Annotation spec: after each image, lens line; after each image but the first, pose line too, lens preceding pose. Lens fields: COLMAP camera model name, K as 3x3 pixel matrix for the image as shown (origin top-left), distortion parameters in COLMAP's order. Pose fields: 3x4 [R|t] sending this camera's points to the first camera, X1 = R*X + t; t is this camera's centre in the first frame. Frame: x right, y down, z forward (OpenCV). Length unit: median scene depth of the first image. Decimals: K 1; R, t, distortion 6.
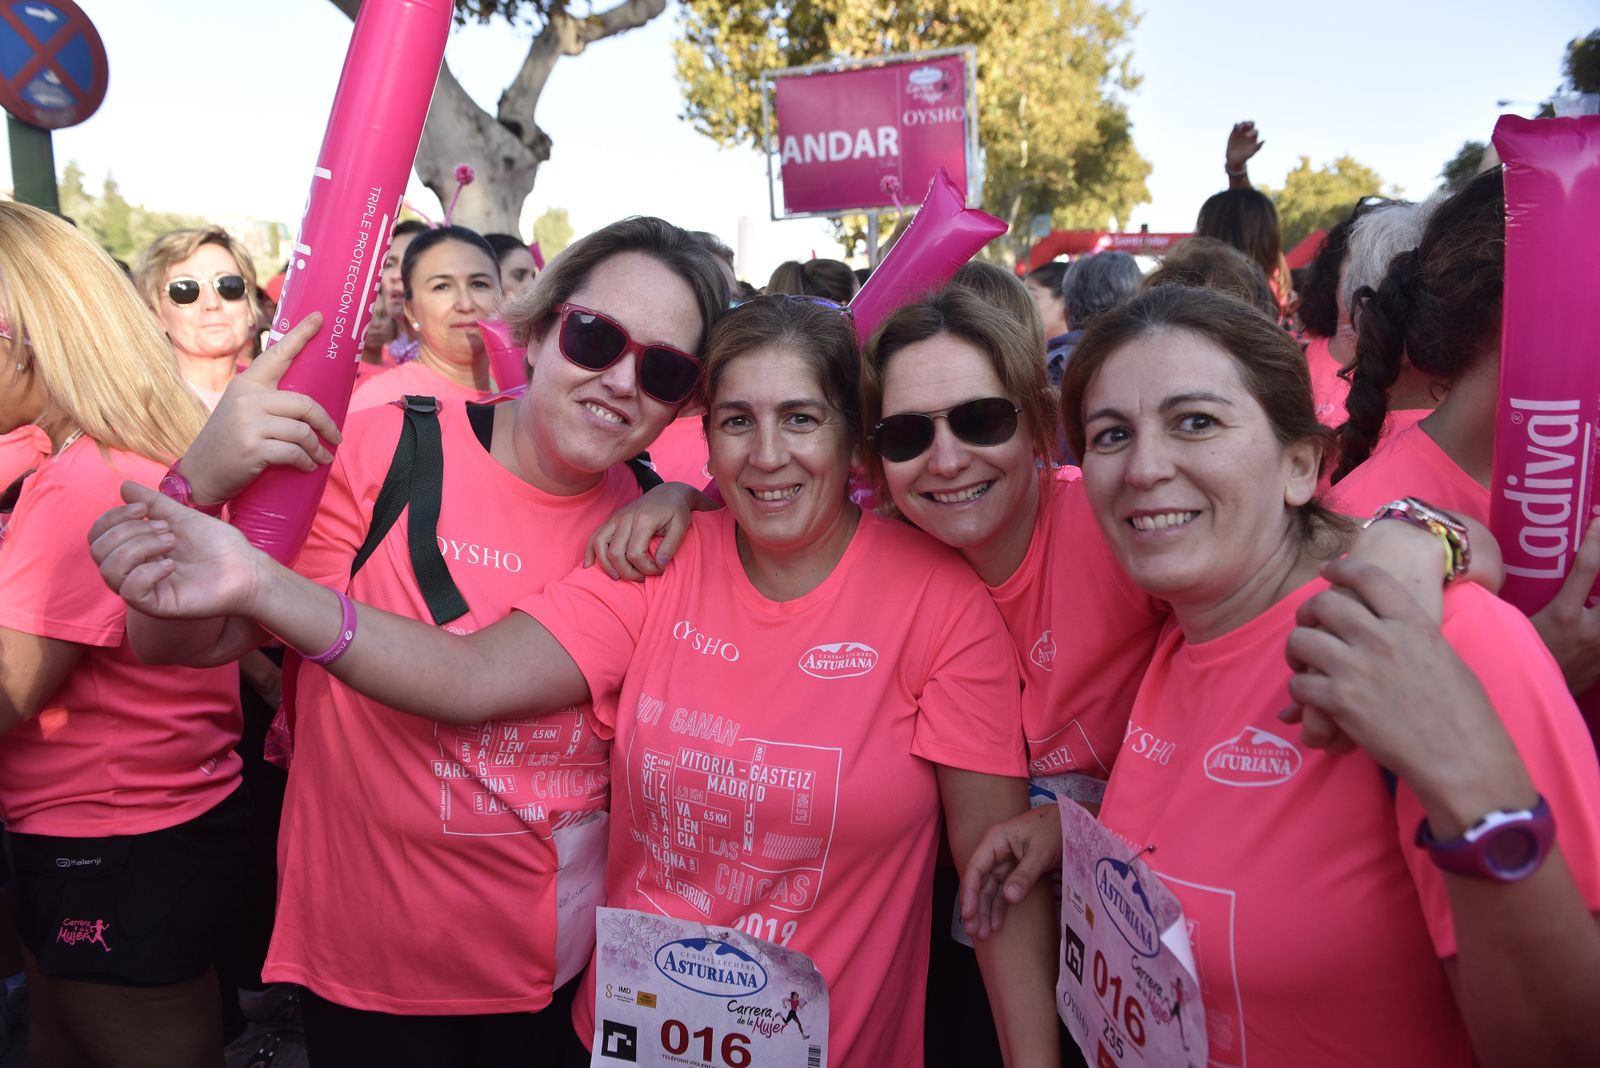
lens RADIAL K [[1084.8, 0, 808.3], [0, 1084.8, 517.8], [0, 0, 1]] dist [-0.044558, 0.001174]
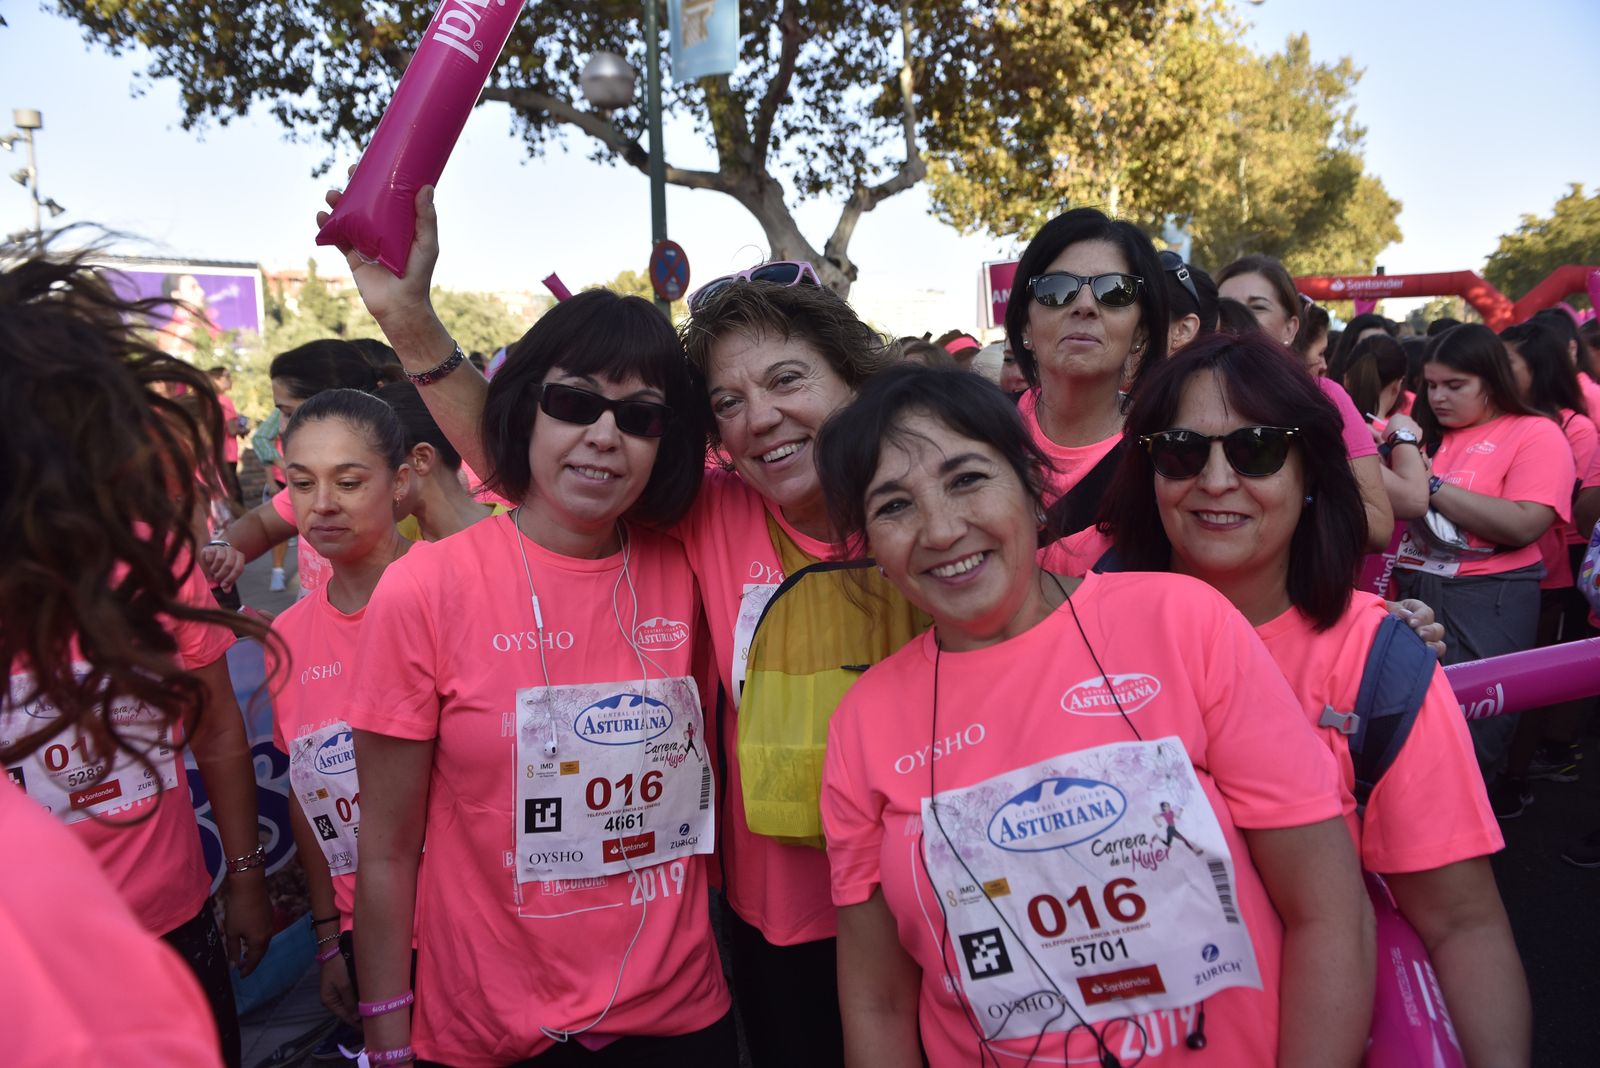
lens RADIAL K [[1078.9, 0, 794.7], [0, 1078.9, 527.3], [0, 0, 1]] dist [-0.056525, -0.001702]
pose [[0.972890, -0.001120, -0.231264, 0.017089], [-0.007973, 0.999231, -0.038379, 0.040639], [0.231129, 0.039183, 0.972134, -0.230419]]
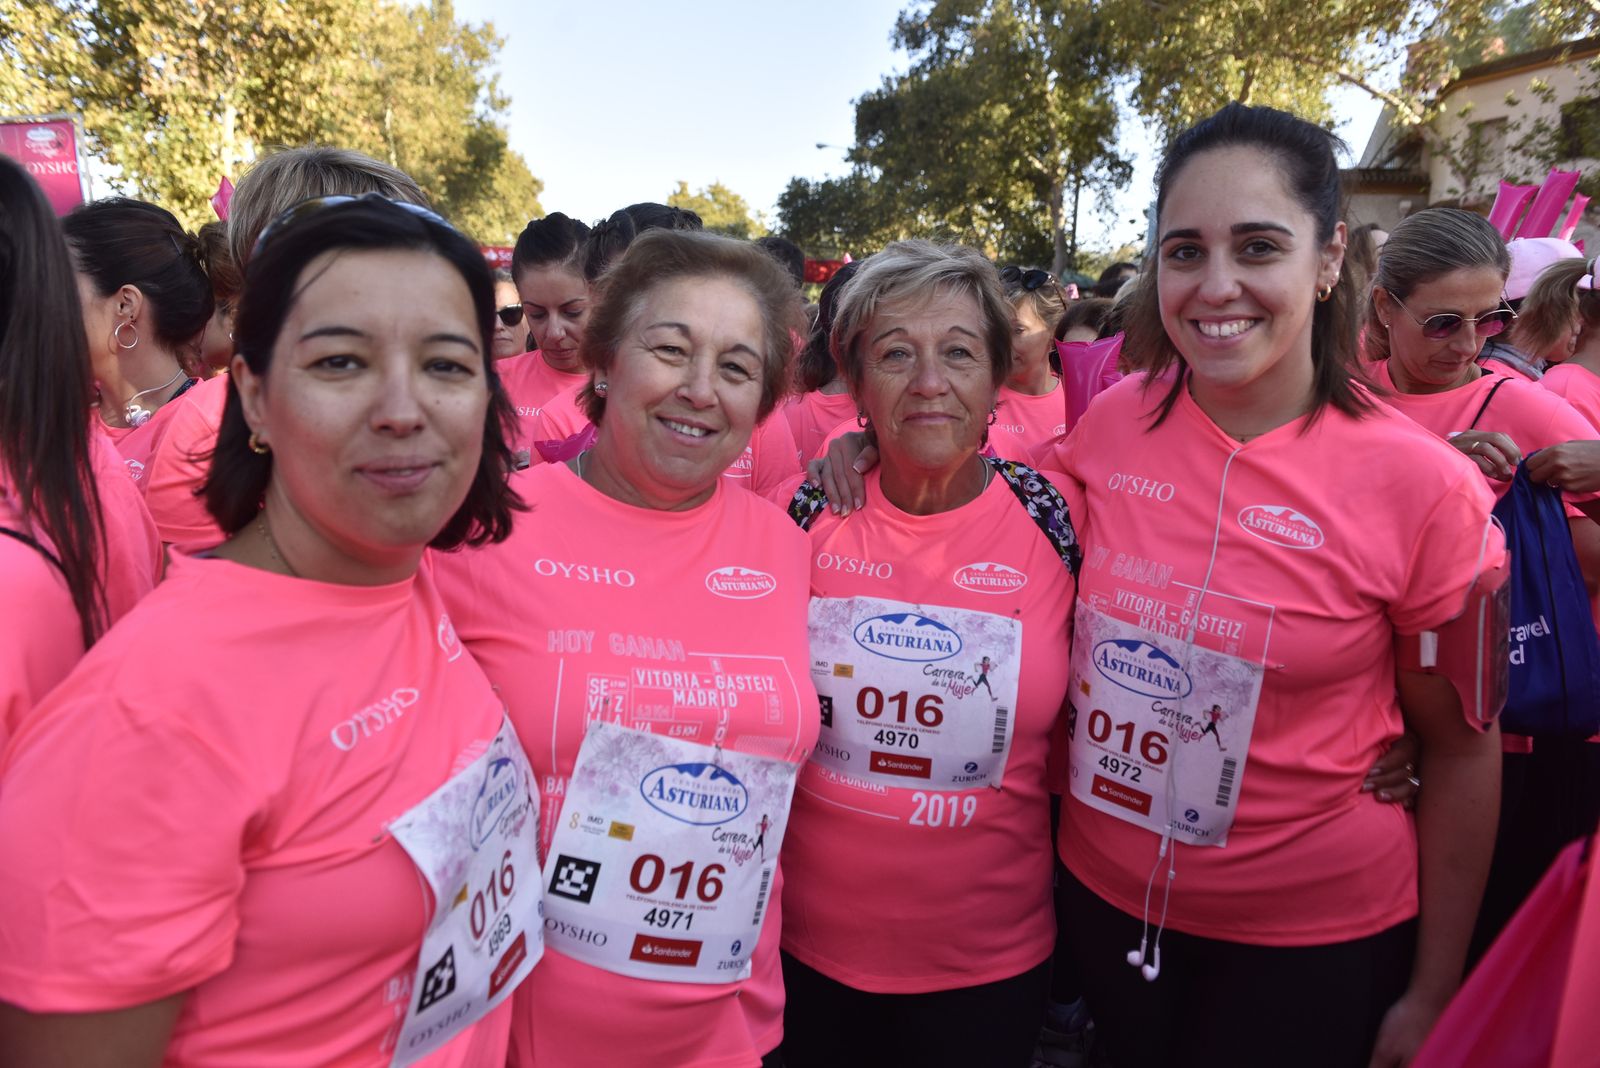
lens RADIAL K [[1089.2, 0, 794.0], [0, 1089.2, 527.9], [0, 0, 1]] dist [-0.061600, 0.005604]
pose [[0.875001, -0.080962, 0.477303, 0.046676], [0.082067, 0.996454, 0.018577, 0.014705], [-0.477115, 0.022916, 0.878542, -0.081524]]
